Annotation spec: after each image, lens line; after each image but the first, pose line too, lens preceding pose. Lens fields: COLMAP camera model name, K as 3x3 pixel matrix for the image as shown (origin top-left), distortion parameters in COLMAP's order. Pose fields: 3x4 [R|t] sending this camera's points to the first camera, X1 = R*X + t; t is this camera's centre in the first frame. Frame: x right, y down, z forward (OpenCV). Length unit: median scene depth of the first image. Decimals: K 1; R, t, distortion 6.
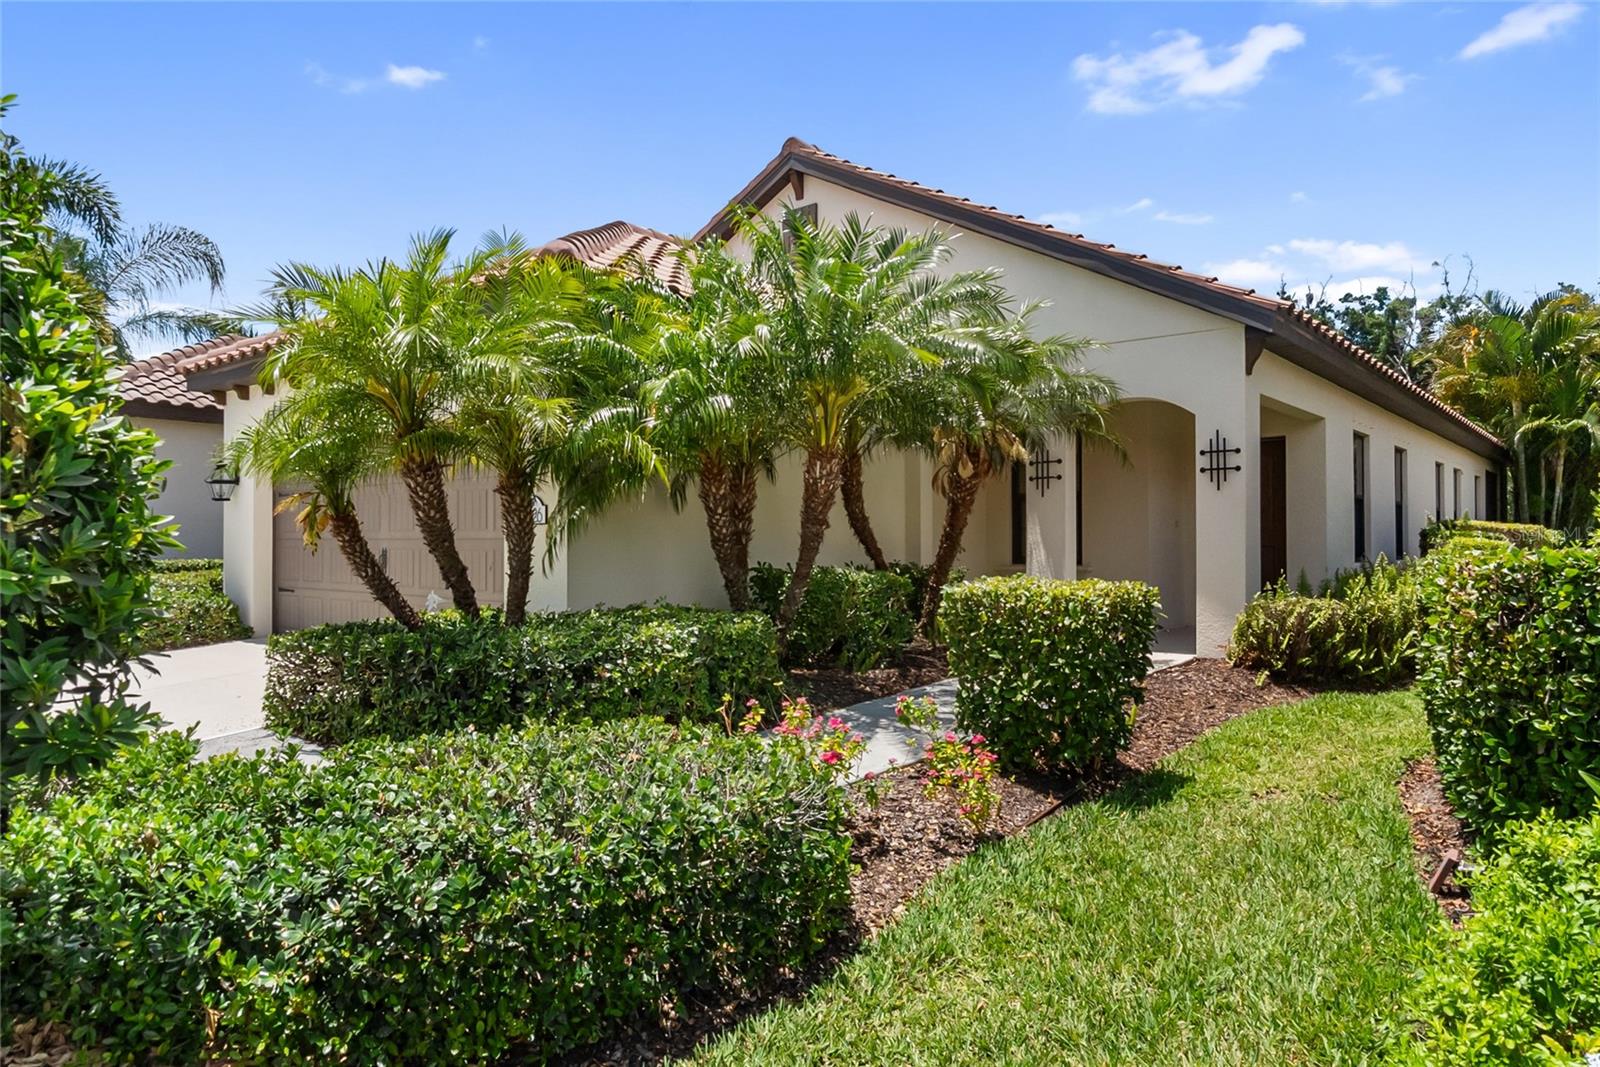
lens RADIAL K [[1021.0, 0, 804.4], [0, 1021.0, 535.2], [0, 0, 1]] dist [-0.005020, 0.000189]
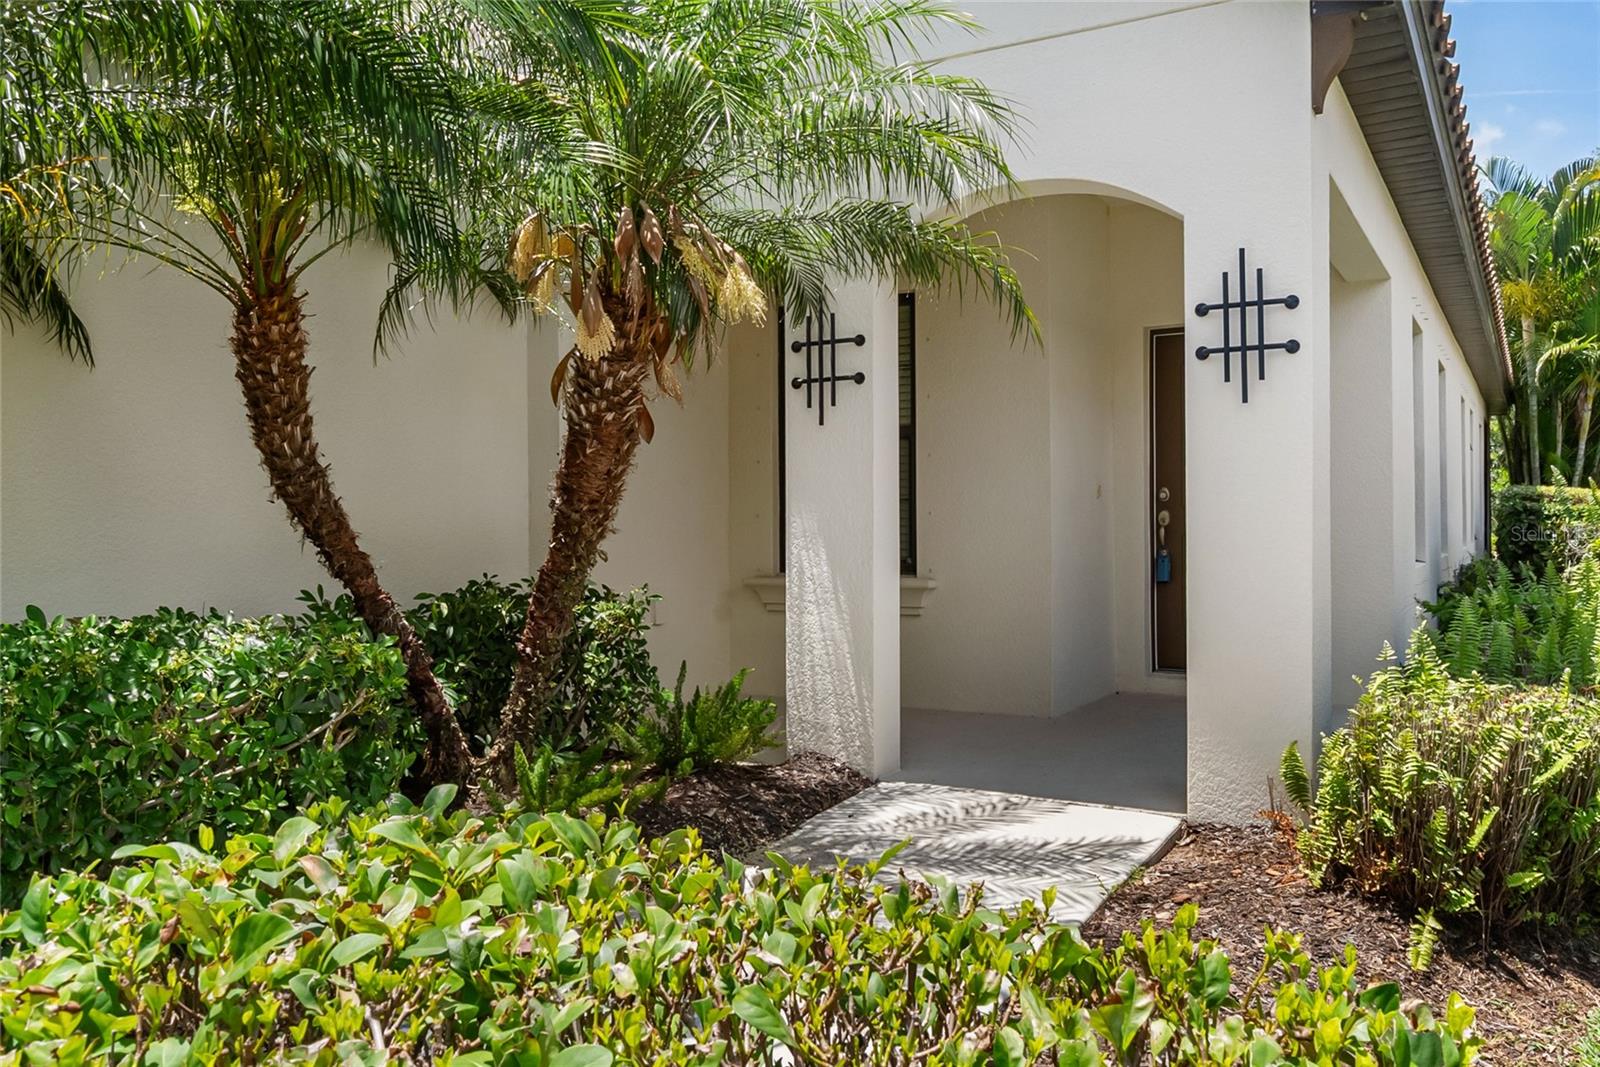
lens RADIAL K [[1257.4, 0, 798.1], [0, 1257.4, 528.4], [0, 0, 1]] dist [0.005801, -0.000685]
pose [[0.986462, -0.004311, 0.163931, 0.153952], [0.002049, 0.999900, 0.013968, -0.002329], [-0.163975, -0.013443, 0.986373, 0.542730]]
